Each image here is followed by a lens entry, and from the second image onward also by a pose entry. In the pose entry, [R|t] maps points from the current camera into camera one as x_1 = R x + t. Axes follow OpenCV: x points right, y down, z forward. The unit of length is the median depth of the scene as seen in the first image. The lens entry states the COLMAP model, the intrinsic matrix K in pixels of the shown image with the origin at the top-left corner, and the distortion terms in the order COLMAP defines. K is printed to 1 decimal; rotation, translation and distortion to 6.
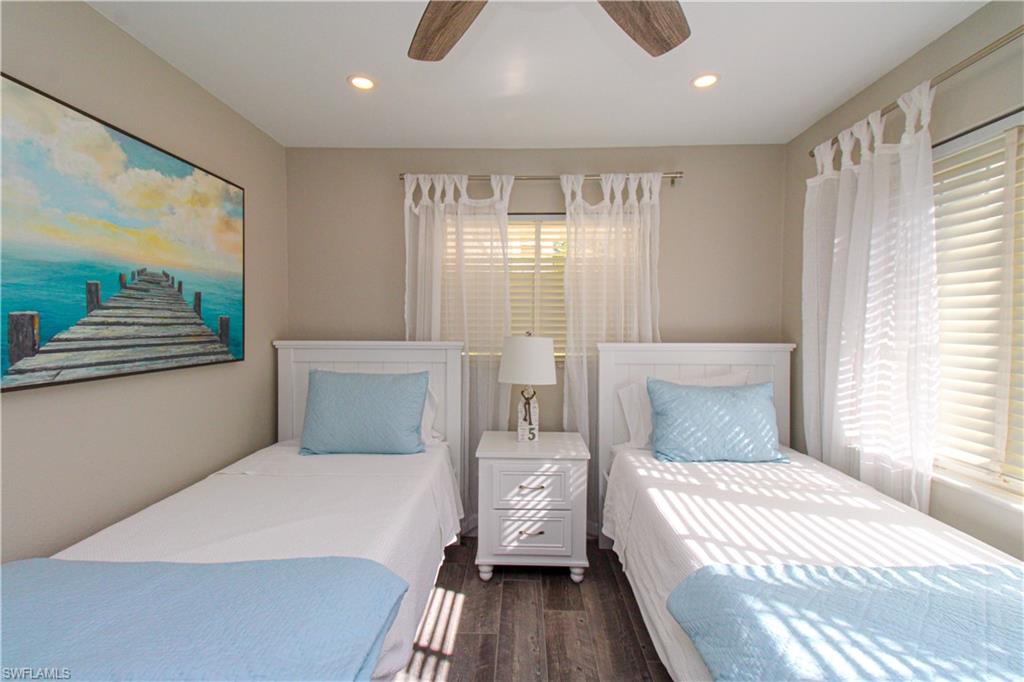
lens RADIAL K [[458.2, 0, 512.3], [0, 458.2, 329.5], [0, 0, 1]] dist [0.039624, -0.012481]
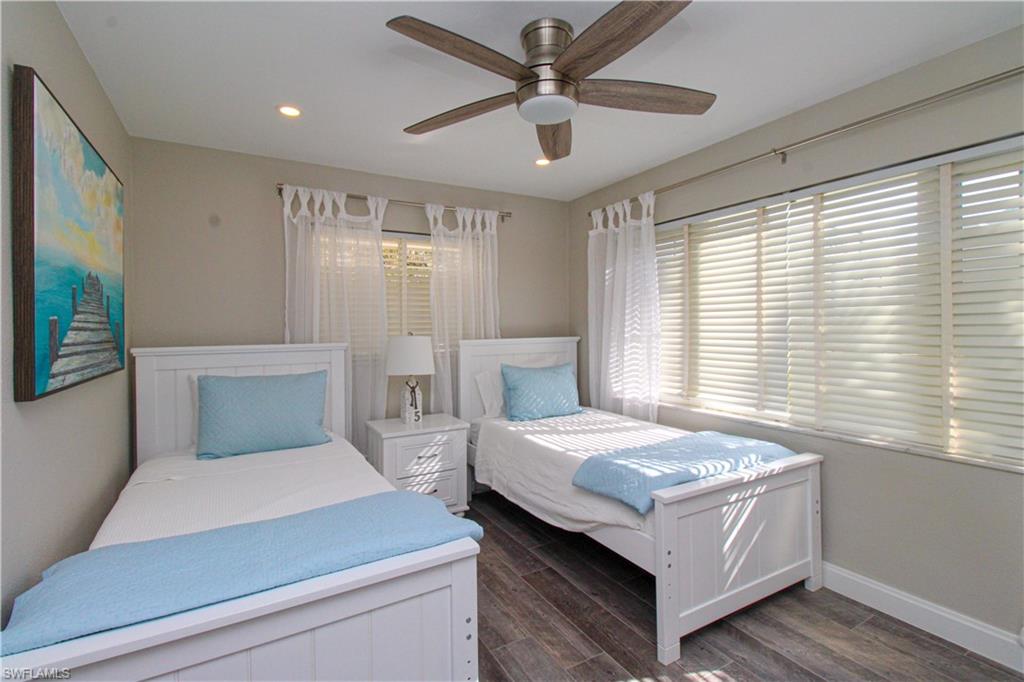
lens RADIAL K [[480.1, 0, 513.7], [0, 480.1, 332.0], [0, 0, 1]] dist [0.022221, -0.015927]
pose [[0.850561, -0.020339, 0.525483, -0.405084], [0.022963, 0.999735, 0.001526, 0.008665], [-0.525374, 0.010769, 0.850803, -0.219519]]
